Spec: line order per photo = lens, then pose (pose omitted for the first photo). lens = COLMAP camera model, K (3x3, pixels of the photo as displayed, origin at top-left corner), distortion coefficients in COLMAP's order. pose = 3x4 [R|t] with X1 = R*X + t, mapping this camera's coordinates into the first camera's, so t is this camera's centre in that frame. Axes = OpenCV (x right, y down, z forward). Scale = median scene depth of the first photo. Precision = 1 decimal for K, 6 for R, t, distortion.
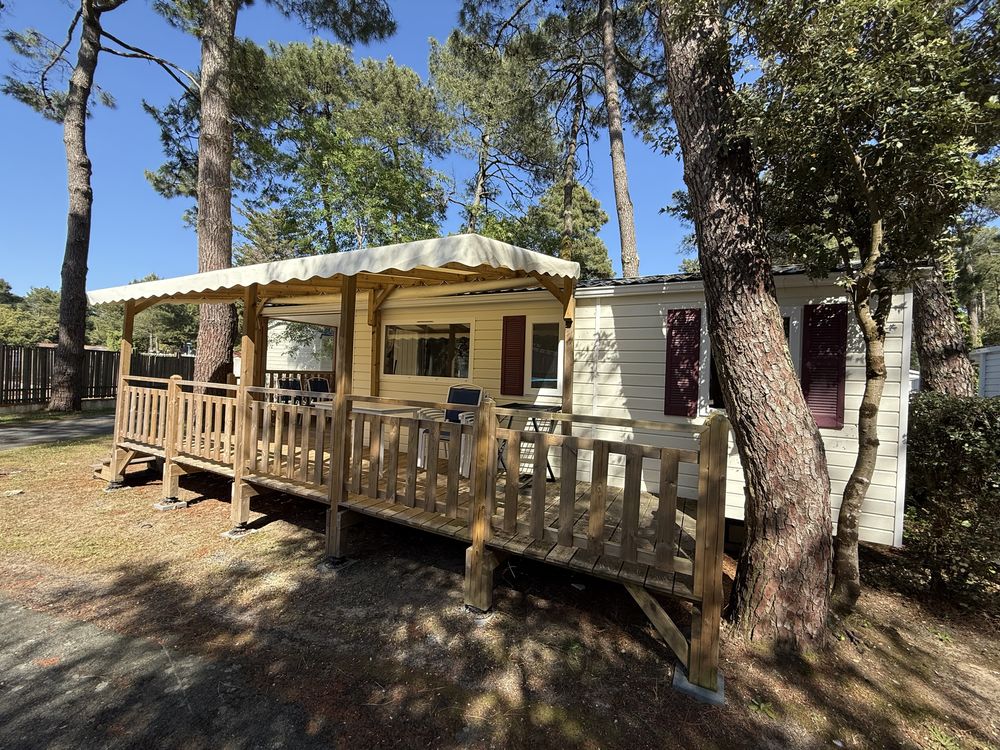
lens RADIAL K [[398.3, 0, 497.5], [0, 398.3, 375.0], [0, 0, 1]] dist [0.000598, 0.000245]
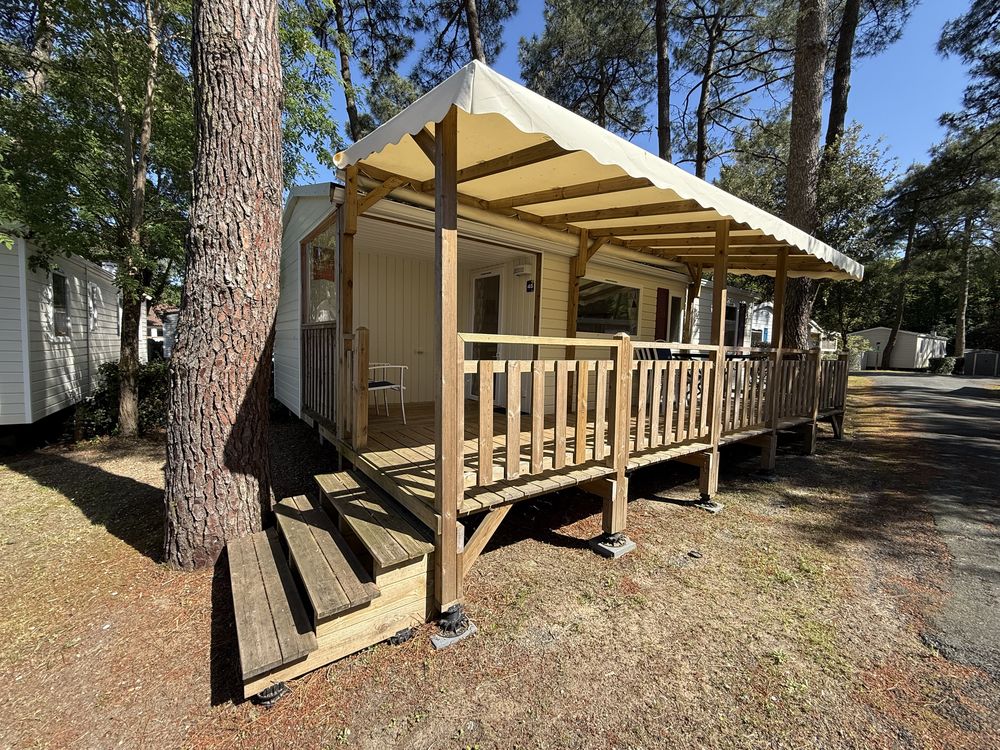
lens RADIAL K [[398.3, 0, 497.5], [0, 398.3, 375.0], [0, 0, 1]] dist [0.000598, 0.000245]
pose [[0.440873, -0.098465, 0.892153, -2.004416], [-0.016546, 0.992904, 0.117761, -0.011061], [-0.897417, -0.066679, 0.436115, 1.265629]]
